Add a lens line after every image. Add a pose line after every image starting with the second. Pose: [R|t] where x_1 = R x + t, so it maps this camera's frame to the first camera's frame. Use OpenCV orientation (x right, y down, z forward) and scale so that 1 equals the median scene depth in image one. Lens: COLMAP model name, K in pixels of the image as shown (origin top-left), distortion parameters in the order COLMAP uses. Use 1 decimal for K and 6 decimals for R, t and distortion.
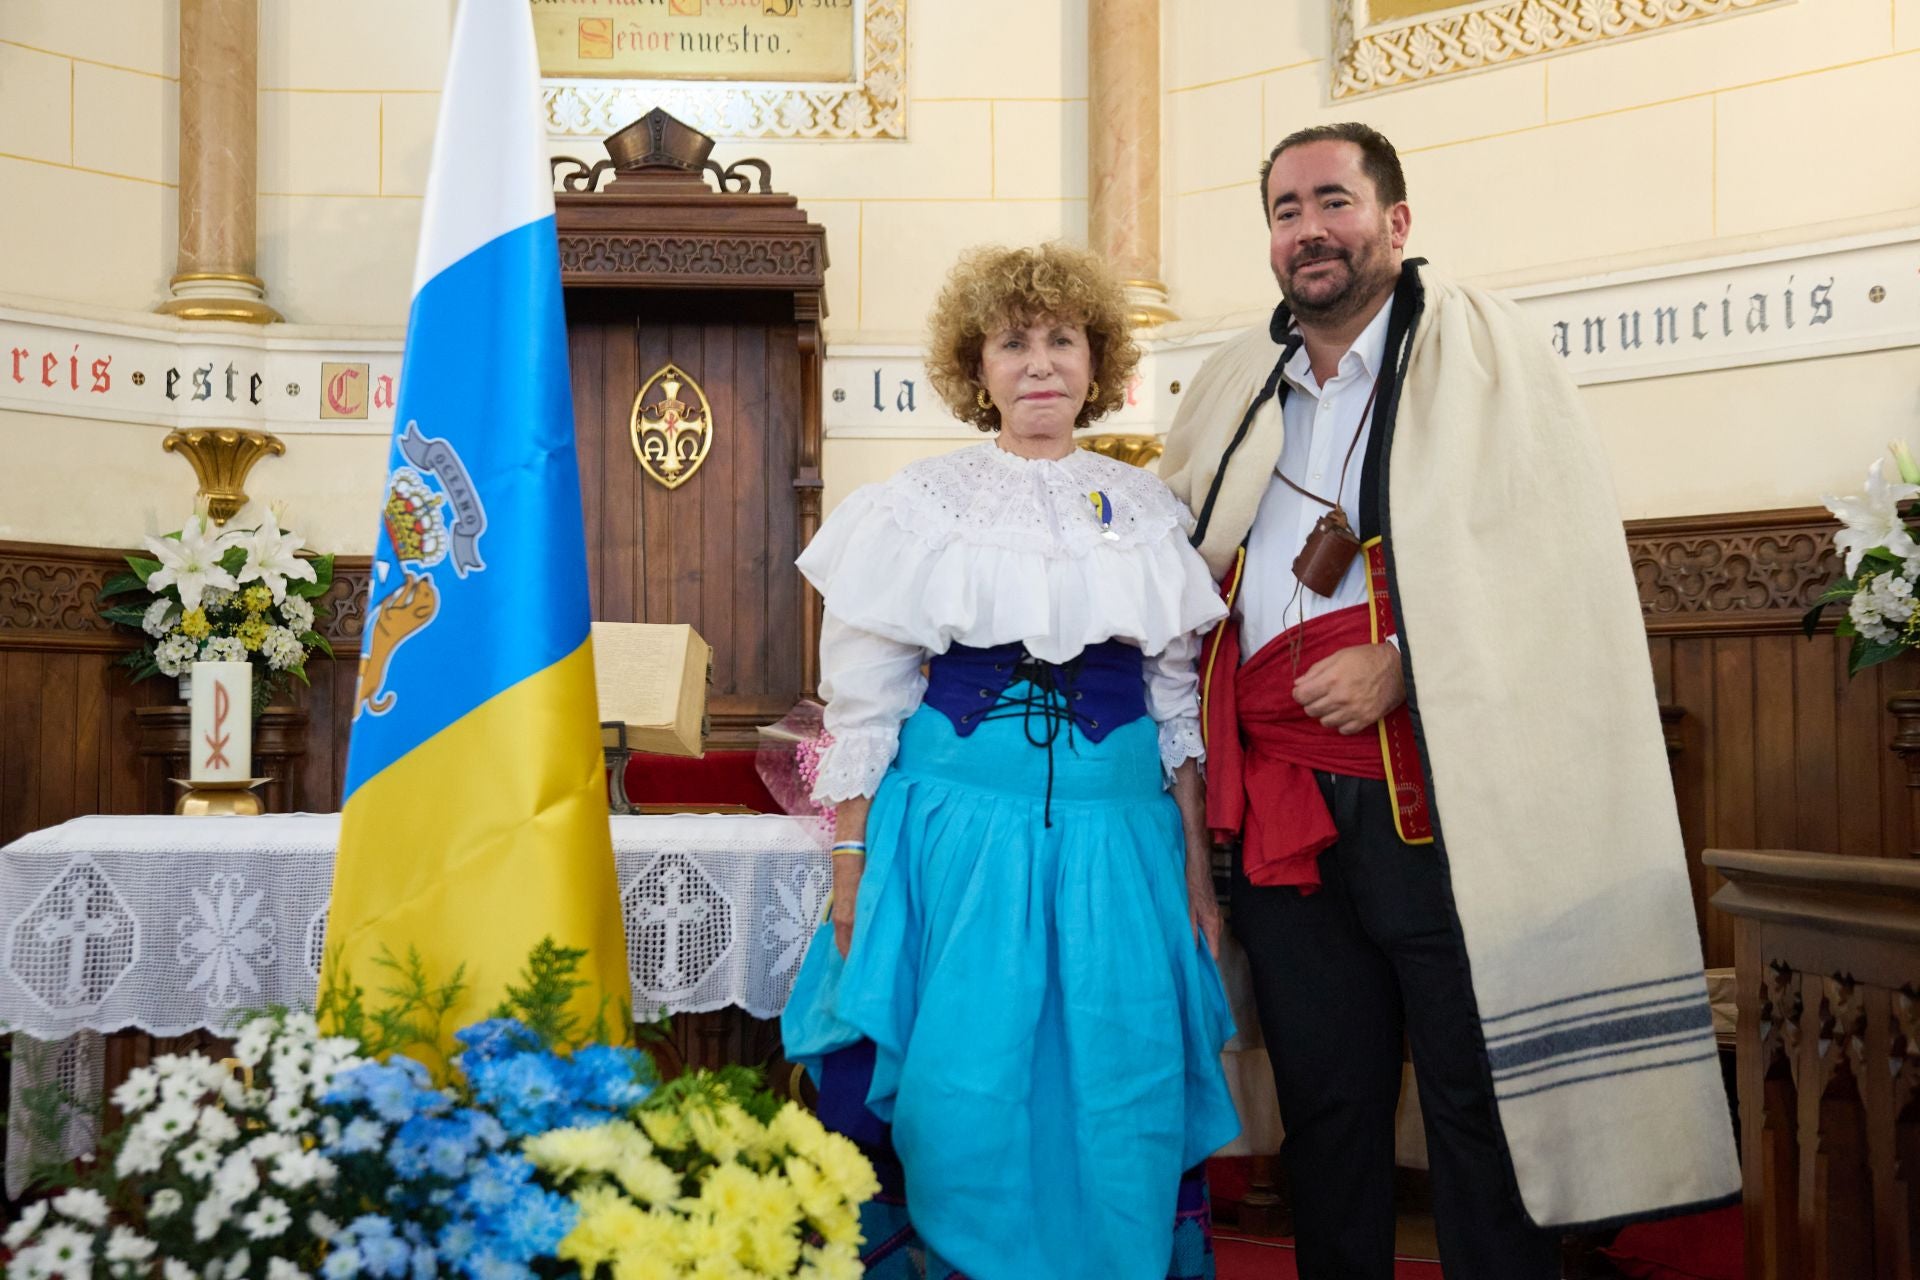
lens RADIAL K [[2469.7, 0, 954.4], [0, 2469.7, 642.7], [0, 0, 1]] dist [0.072629, 0.000000]
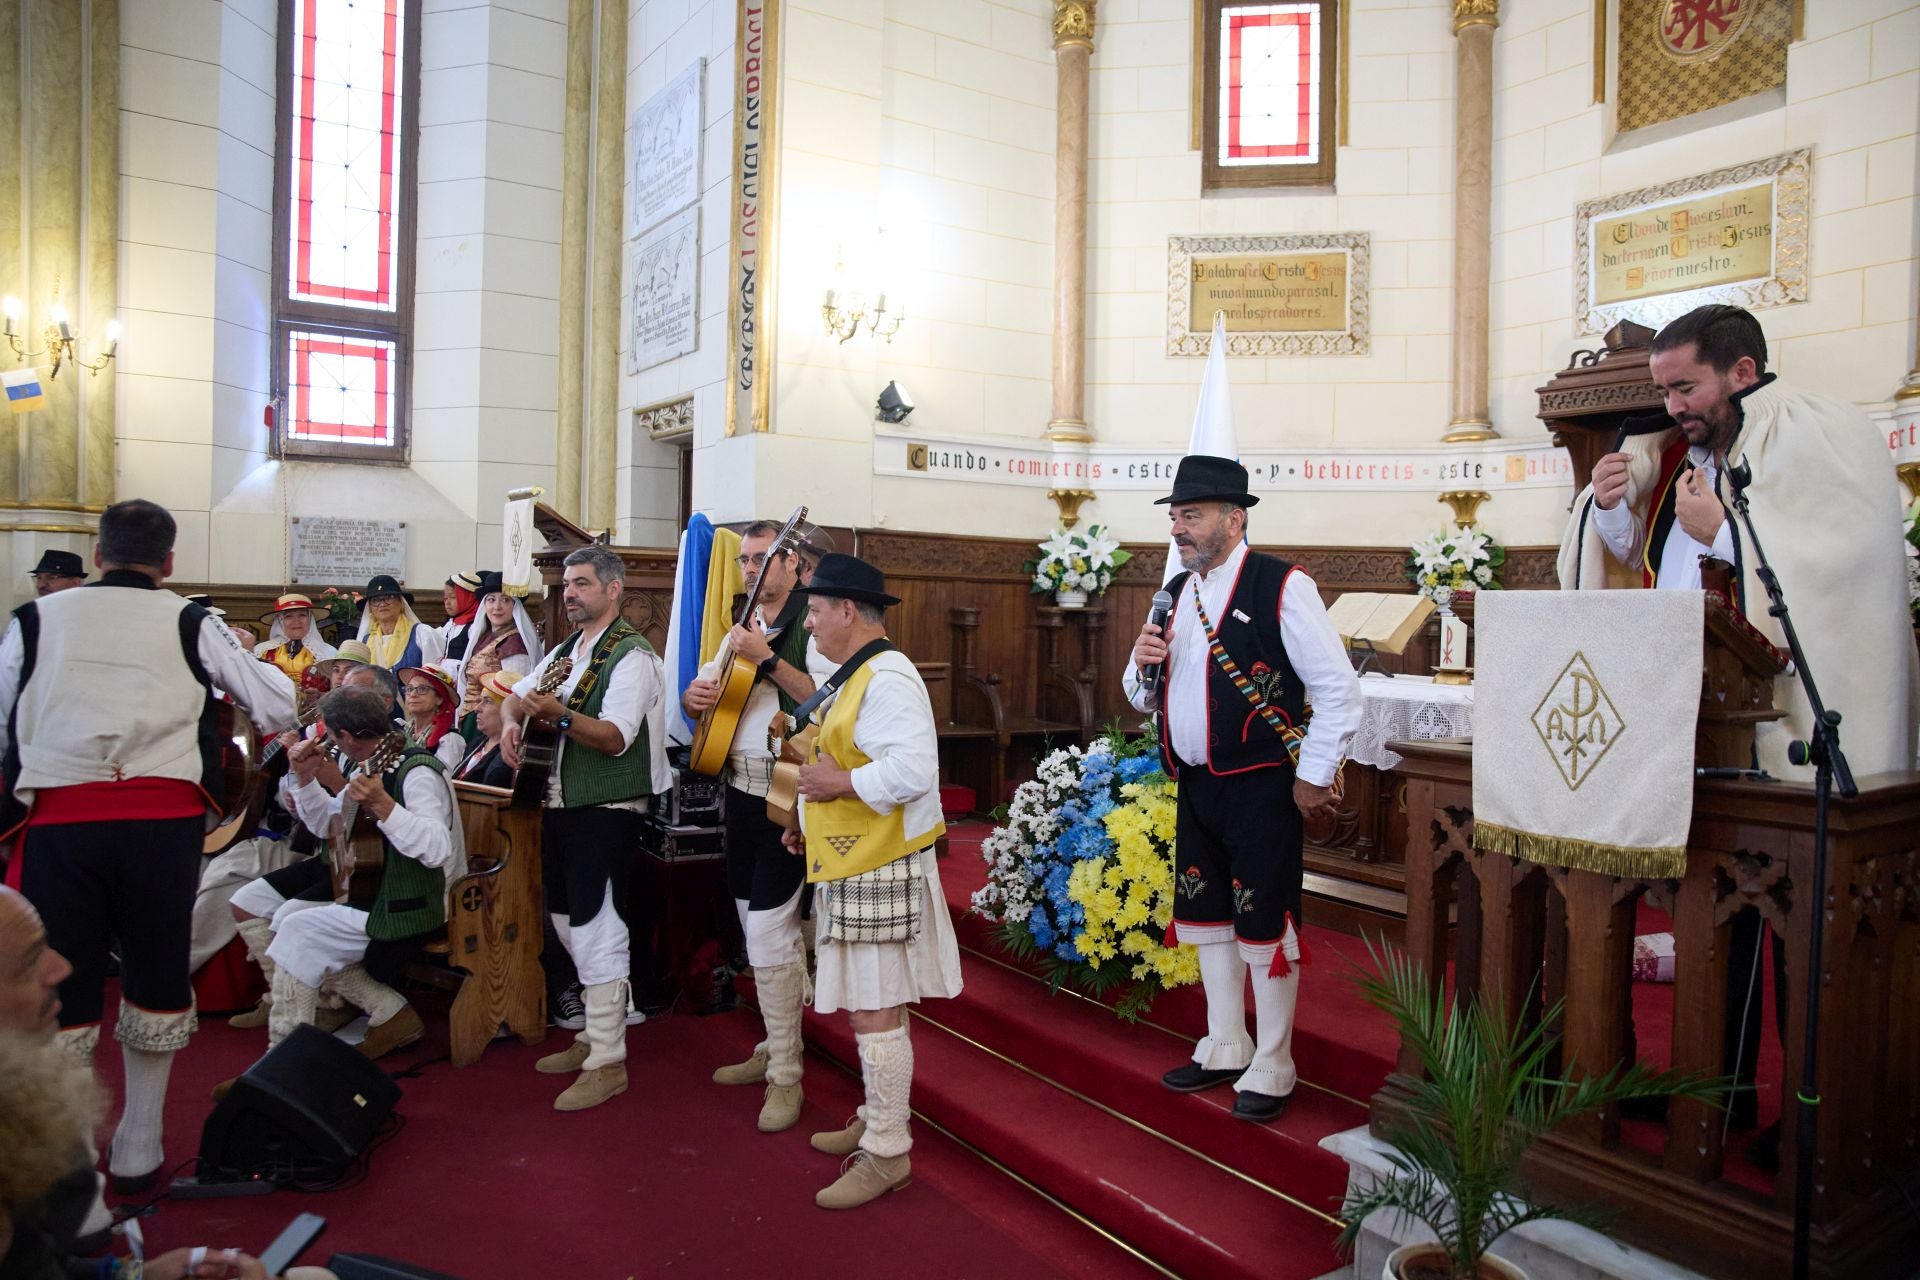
lens RADIAL K [[1315.9, 0, 974.9], [0, 1315.9, 638.8], [0, 0, 1]] dist [-0.106141, 0.082713]
pose [[0.542484, 0.034174, -0.839371, 0.487006], [0.025017, 0.998072, 0.056804, -0.032821], [0.839693, -0.051813, 0.540583, -0.002414]]
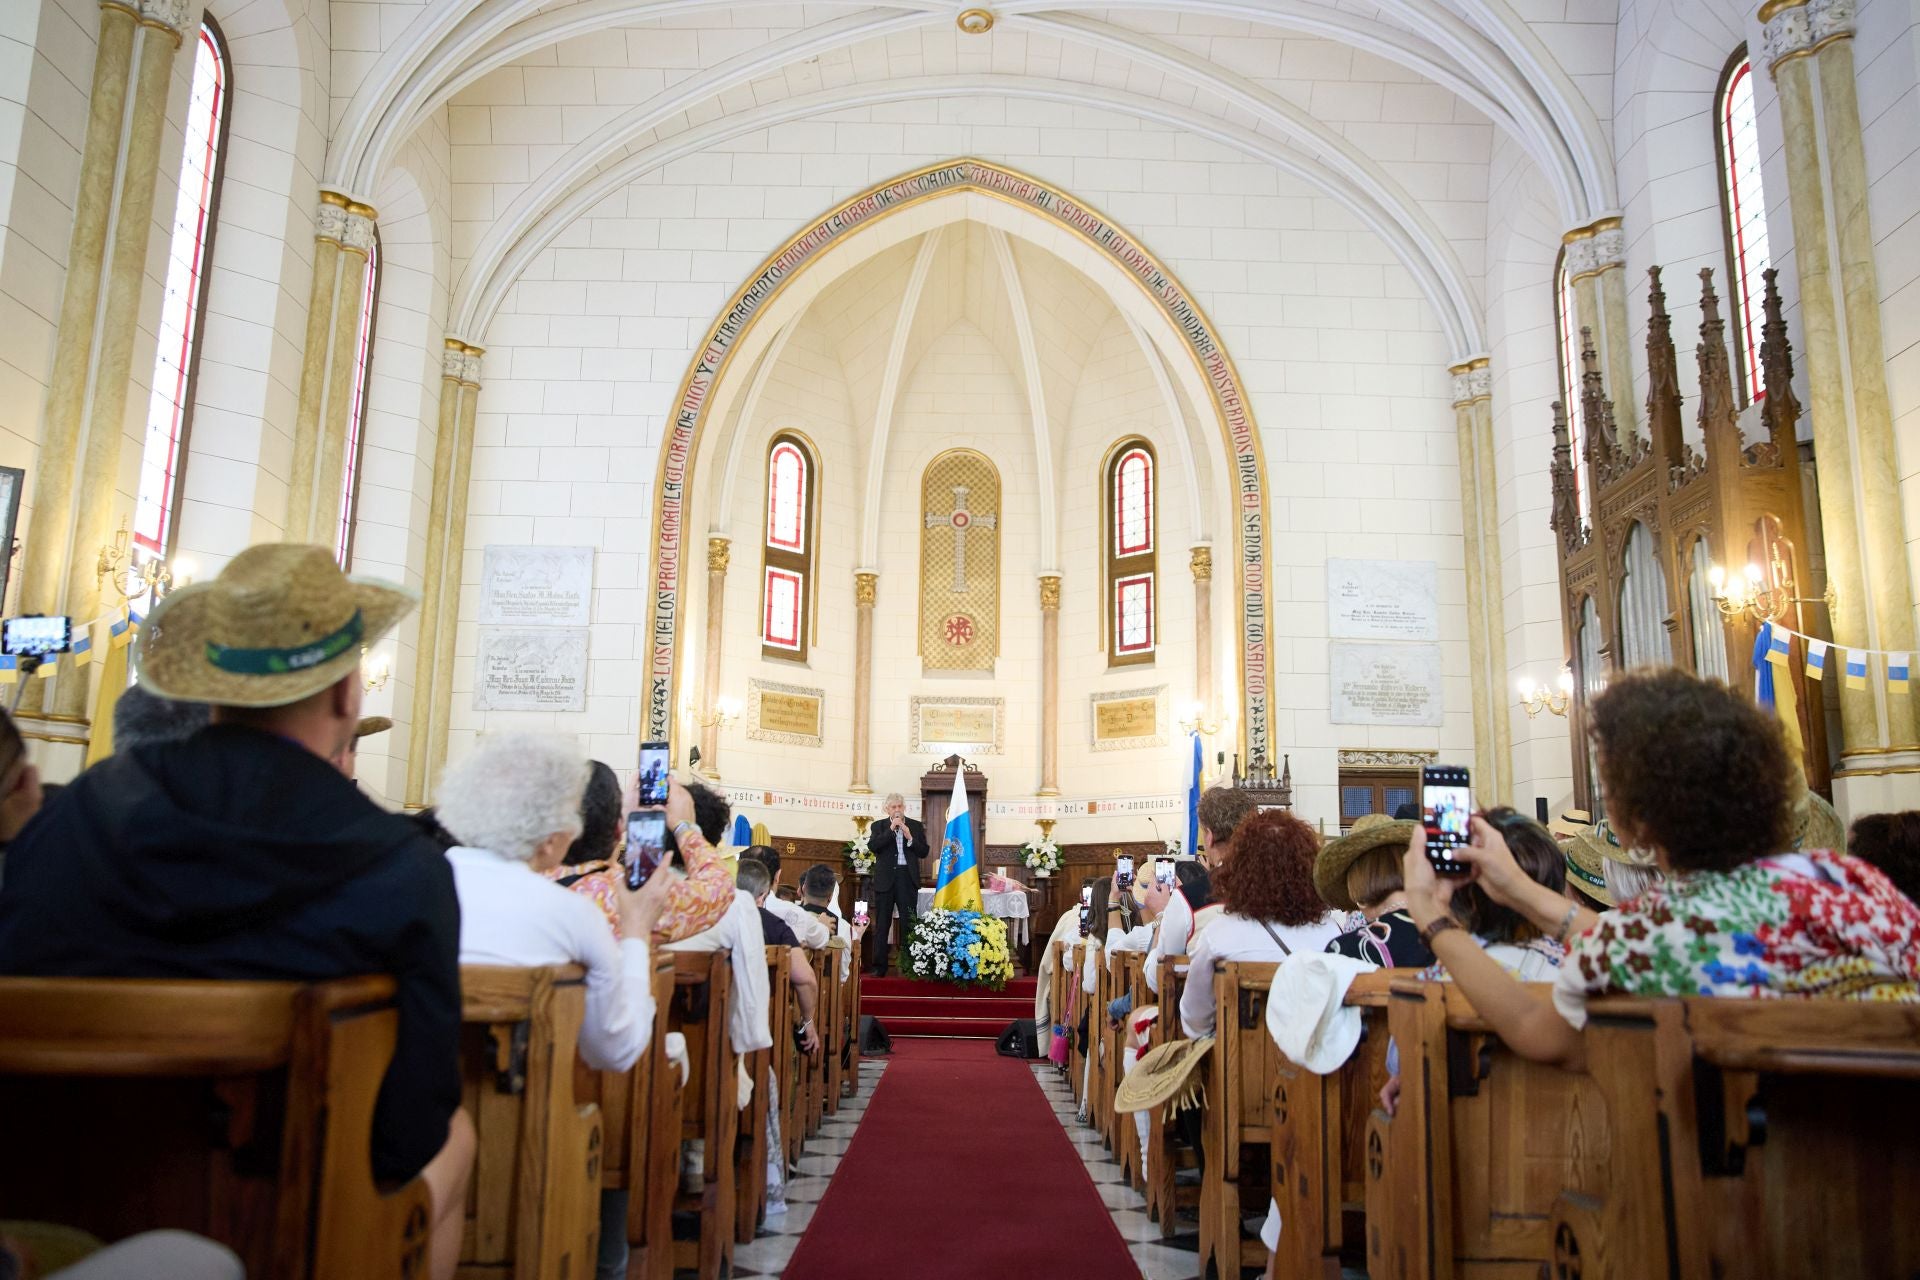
lens RADIAL K [[1428.9, 0, 983.9], [0, 1428.9, 651.3], [0, 0, 1]] dist [-0.058191, 0.042055]
pose [[0.999878, 0.011849, -0.010158, -0.035874], [-0.013138, 0.990346, -0.137994, -0.024463], [0.008425, 0.138110, 0.990381, -1.958262]]
